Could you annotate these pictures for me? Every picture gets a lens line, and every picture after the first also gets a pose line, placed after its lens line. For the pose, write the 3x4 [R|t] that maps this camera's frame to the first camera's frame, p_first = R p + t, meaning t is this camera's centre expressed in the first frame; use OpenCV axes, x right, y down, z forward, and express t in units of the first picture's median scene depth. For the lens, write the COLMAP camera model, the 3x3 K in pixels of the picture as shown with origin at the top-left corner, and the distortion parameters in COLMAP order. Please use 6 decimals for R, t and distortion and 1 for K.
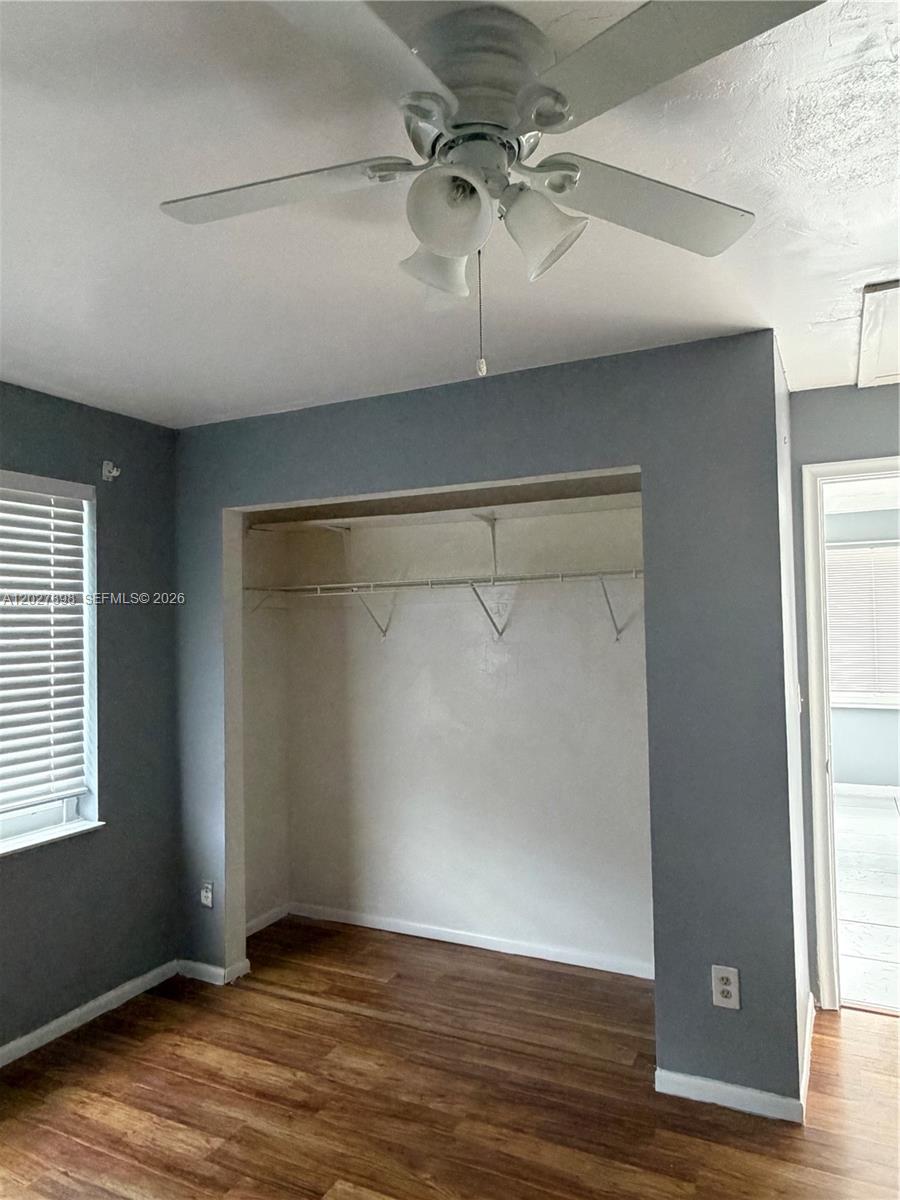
lens RADIAL K [[783.0, 0, 445.0], [0, 783.0, 597.1], [0, 0, 1]] dist [-0.000898, 0.003114]
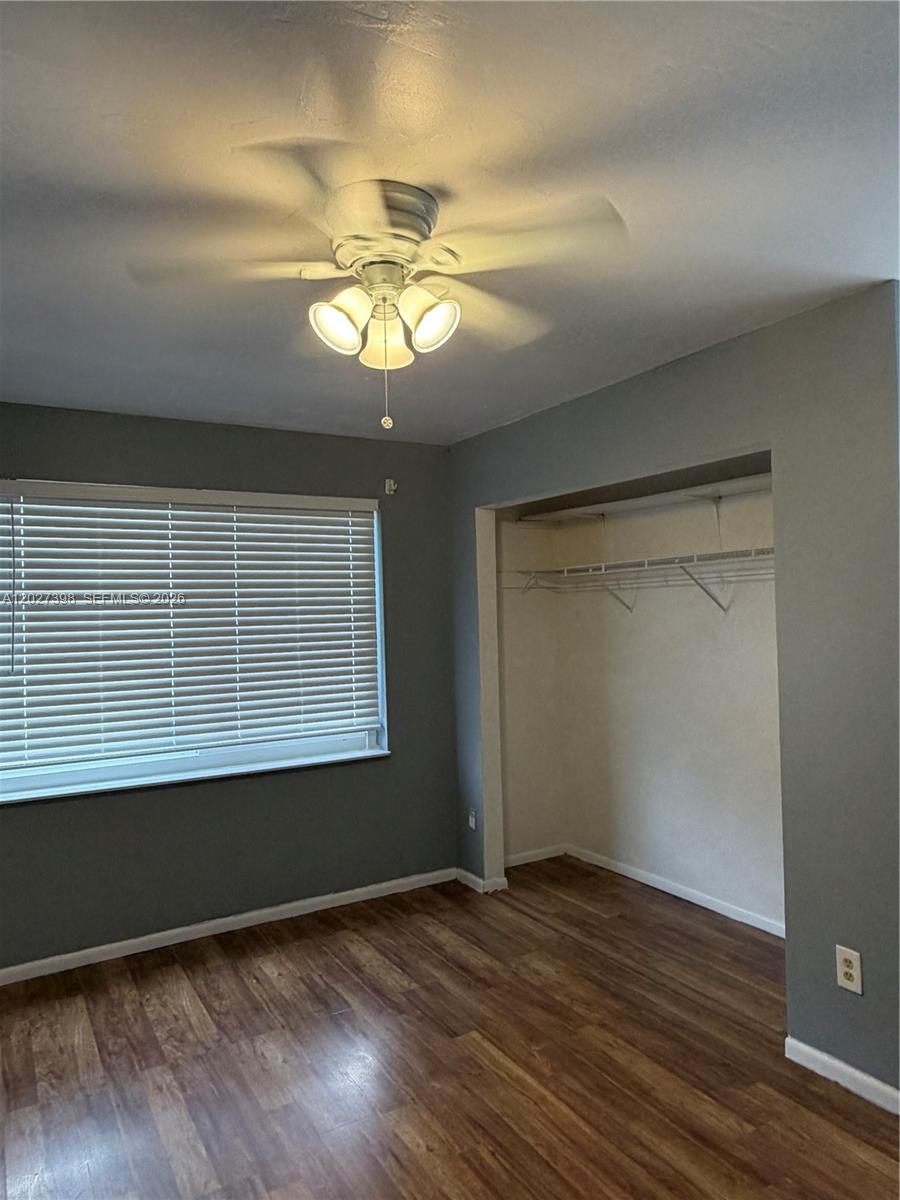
lens RADIAL K [[783.0, 0, 448.4], [0, 783.0, 600.1], [0, 0, 1]] dist [-0.000898, 0.003114]
pose [[0.842274, -0.009352, -0.538969, 0.369169], [0.027862, 0.999268, 0.026202, -0.002432], [0.538329, -0.037086, 0.841918, -0.060326]]
